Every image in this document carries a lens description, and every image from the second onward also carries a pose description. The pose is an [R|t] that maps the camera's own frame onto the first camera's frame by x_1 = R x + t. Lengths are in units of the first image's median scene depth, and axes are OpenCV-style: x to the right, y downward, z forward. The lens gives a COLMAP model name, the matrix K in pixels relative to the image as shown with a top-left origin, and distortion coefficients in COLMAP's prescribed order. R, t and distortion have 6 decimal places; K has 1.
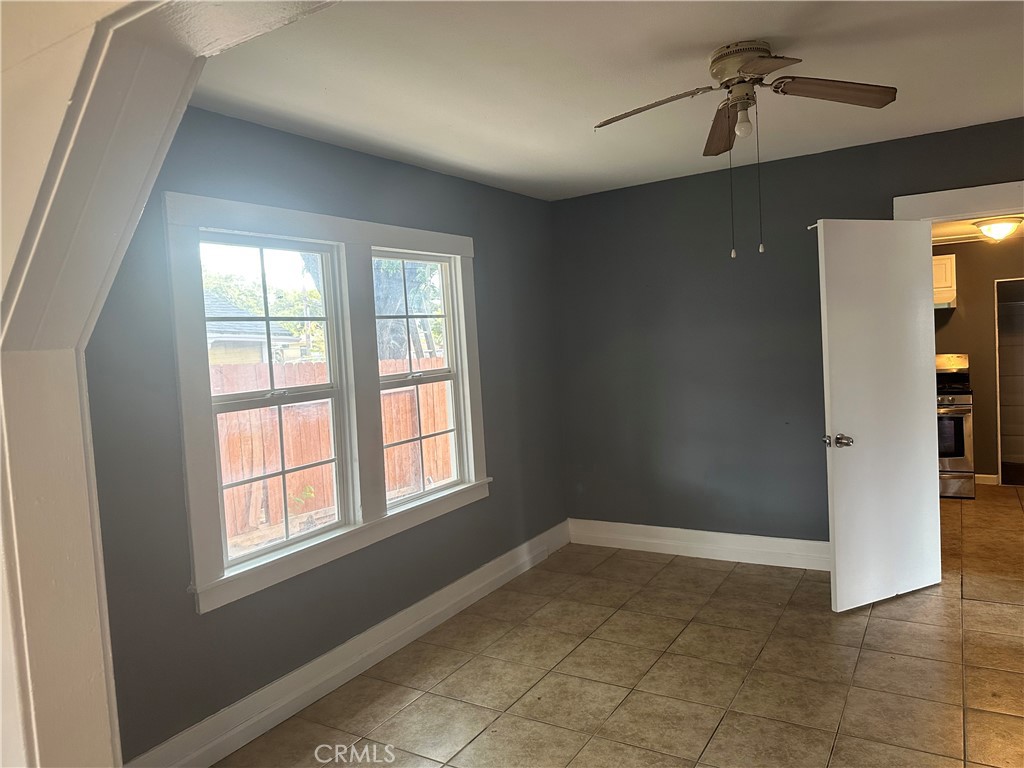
lens RADIAL K [[729.1, 0, 512.0], [0, 729.1, 384.0], [0, 0, 1]] dist [0.069498, -0.102873]
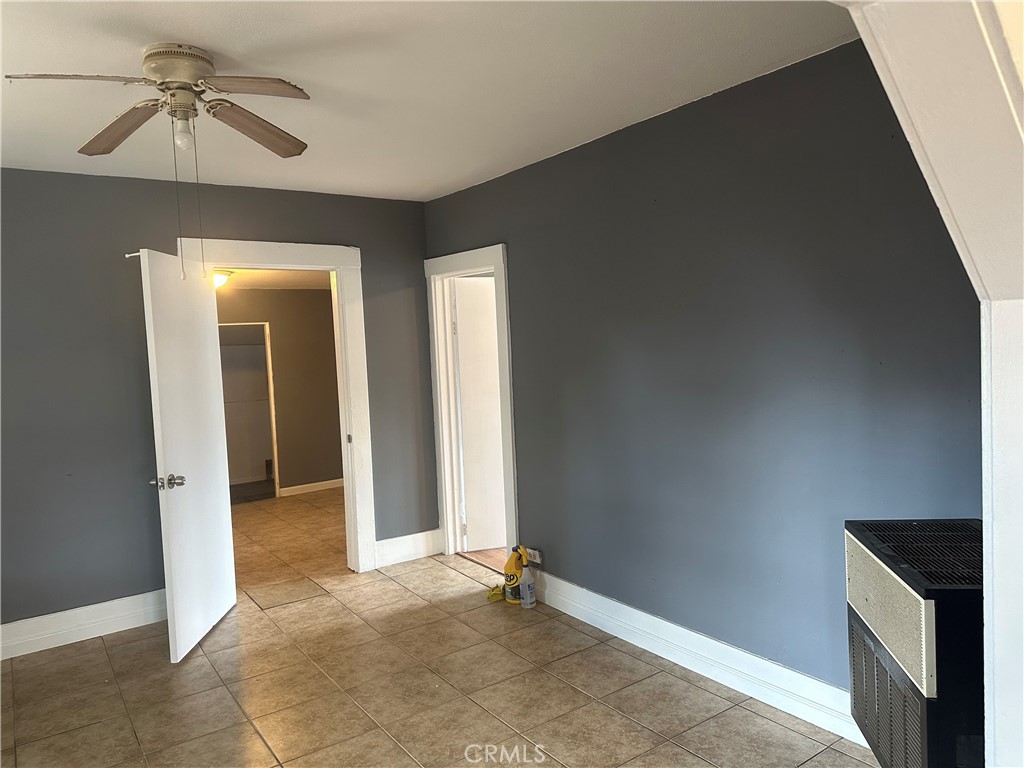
lens RADIAL K [[730.0, 0, 512.0], [0, 730.0, 384.0], [0, 0, 1]] dist [0.001647, -0.009328]
pose [[0.393538, -0.019390, 0.919104, -0.250474], [0.076391, 0.997010, -0.011675, -0.004571], [-0.916129, 0.074805, 0.393843, 0.211307]]
